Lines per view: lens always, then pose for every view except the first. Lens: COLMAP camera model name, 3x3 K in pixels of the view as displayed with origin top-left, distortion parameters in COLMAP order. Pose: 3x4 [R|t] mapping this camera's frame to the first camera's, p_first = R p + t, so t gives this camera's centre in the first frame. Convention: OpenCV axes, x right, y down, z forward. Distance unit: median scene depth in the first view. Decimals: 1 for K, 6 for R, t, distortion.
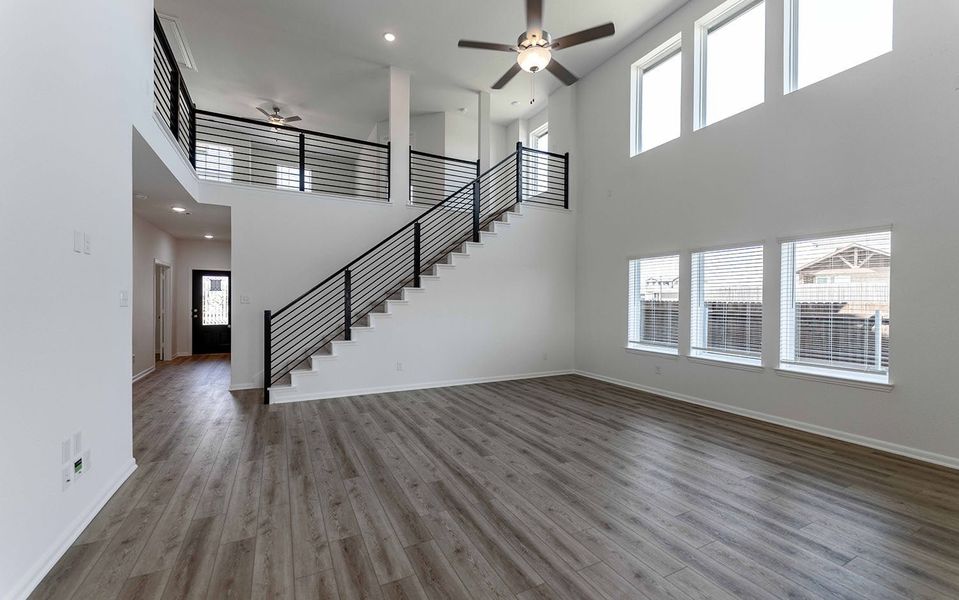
lens RADIAL K [[388.3, 0, 478.1], [0, 388.3, 302.4], [0, 0, 1]] dist [-0.001427, -0.000058]
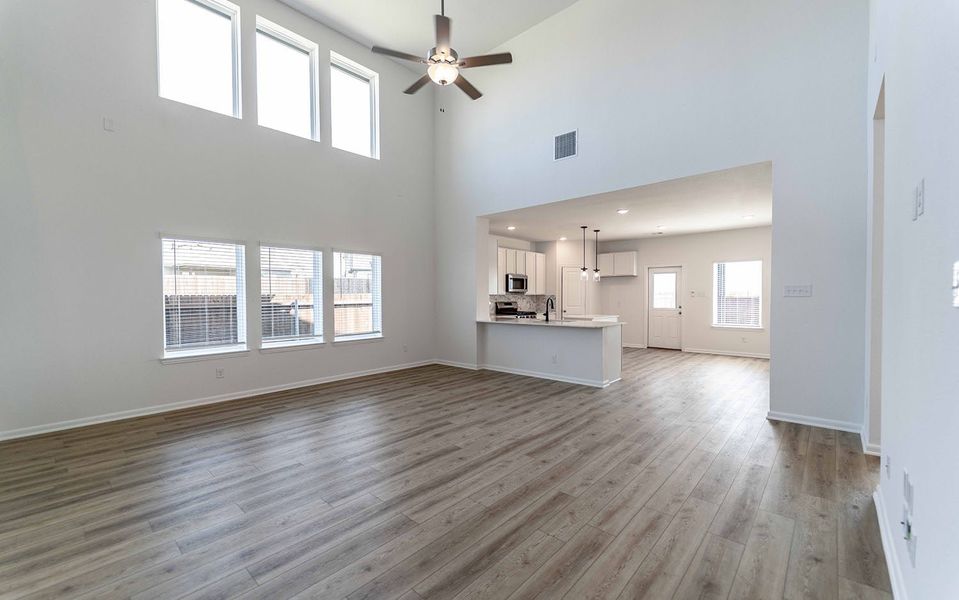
lens RADIAL K [[388.3, 0, 478.1], [0, 388.3, 302.4], [0, 0, 1]] dist [-0.001427, -0.000058]
pose [[-0.350651, -0.022850, 0.936227, -0.690505], [0.007578, 0.999600, 0.027235, -0.004504], [-0.936476, 0.016645, -0.350338, 0.964106]]
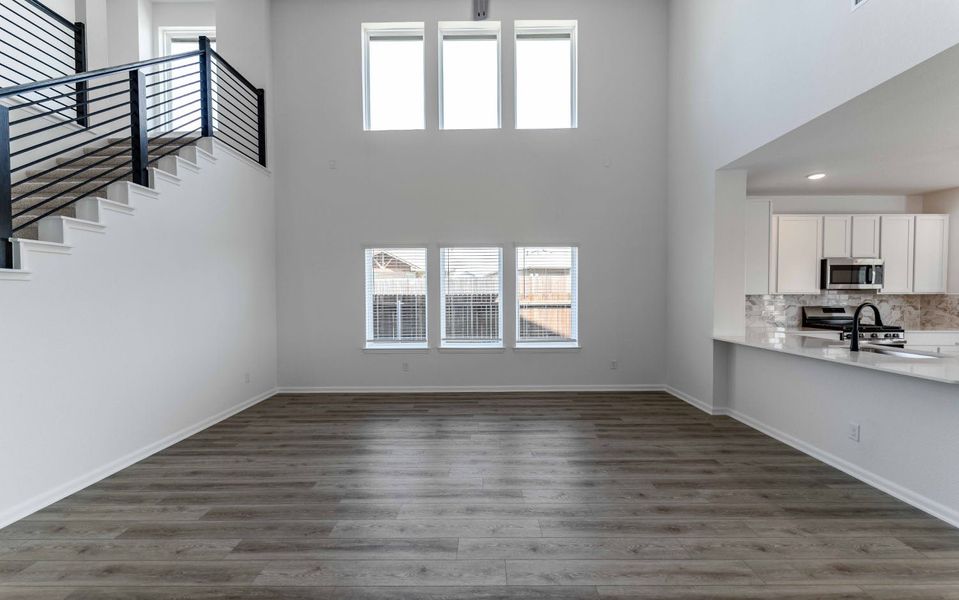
lens RADIAL K [[388.3, 0, 478.1], [0, 388.3, 302.4], [0, 0, 1]] dist [-0.001427, -0.000058]
pose [[0.462978, -0.029615, 0.885875, -0.373871], [0.013675, 0.999561, 0.026269, -0.008763], [-0.886264, -0.000048, 0.463180, 0.505594]]
